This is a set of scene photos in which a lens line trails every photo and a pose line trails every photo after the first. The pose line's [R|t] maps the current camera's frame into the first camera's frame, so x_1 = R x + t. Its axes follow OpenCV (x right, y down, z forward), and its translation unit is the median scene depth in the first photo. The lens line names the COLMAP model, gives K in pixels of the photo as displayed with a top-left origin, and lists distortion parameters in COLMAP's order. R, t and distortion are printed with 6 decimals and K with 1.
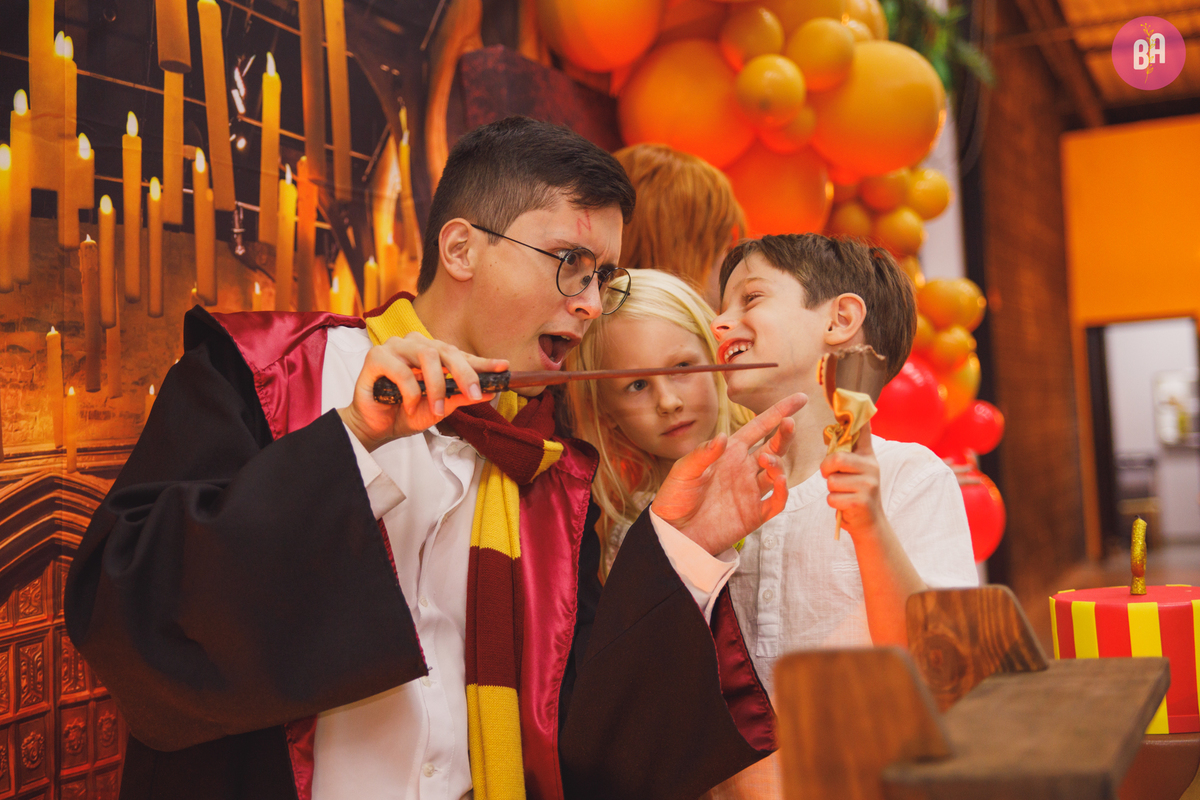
lens RADIAL K [[1674.7, 0, 600.6], [0, 1674.7, 411.8], [0, 0, 1]] dist [0.139516, 0.000000]
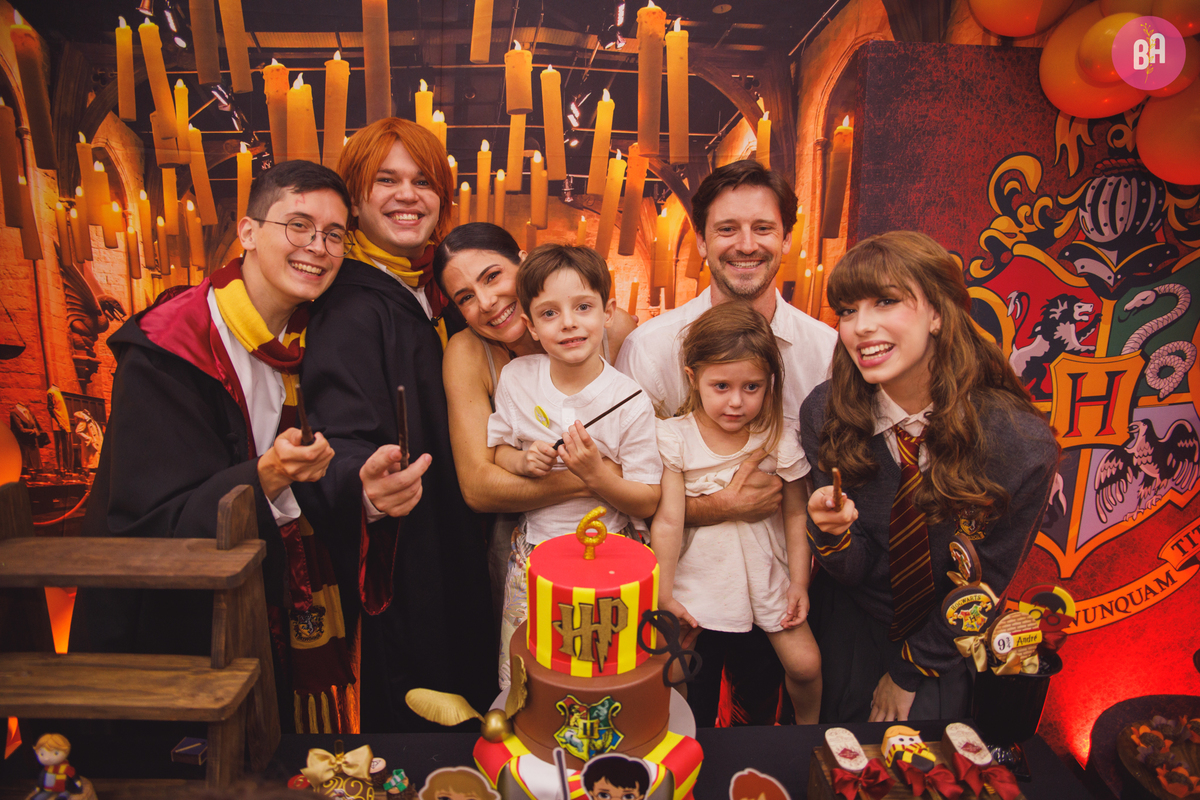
lens RADIAL K [[805.4, 0, 590.5], [0, 805.4, 397.9], [0, 0, 1]] dist [-0.094472, 0.057250]
pose [[0.423306, 0.286899, -0.859361, 0.671294], [-0.027769, 0.952199, 0.304214, -0.162639], [0.905561, -0.104912, 0.411038, 0.626599]]
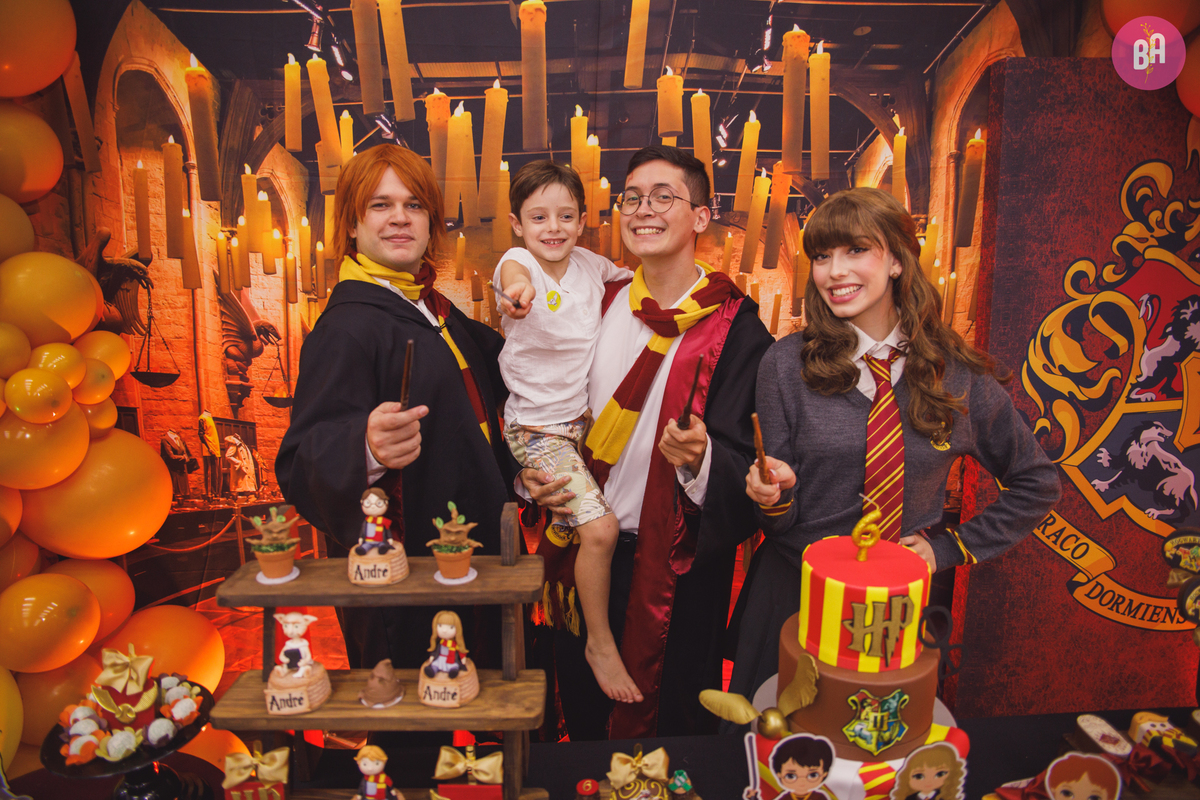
lens RADIAL K [[785.0, 0, 593.4], [0, 785.0, 395.9], [0, 0, 1]] dist [-0.074997, 0.036839]
pose [[0.416647, 0.264084, -0.869865, 0.611611], [0.002294, 0.956567, 0.291505, -0.167184], [0.909066, -0.123450, 0.397944, 0.469991]]
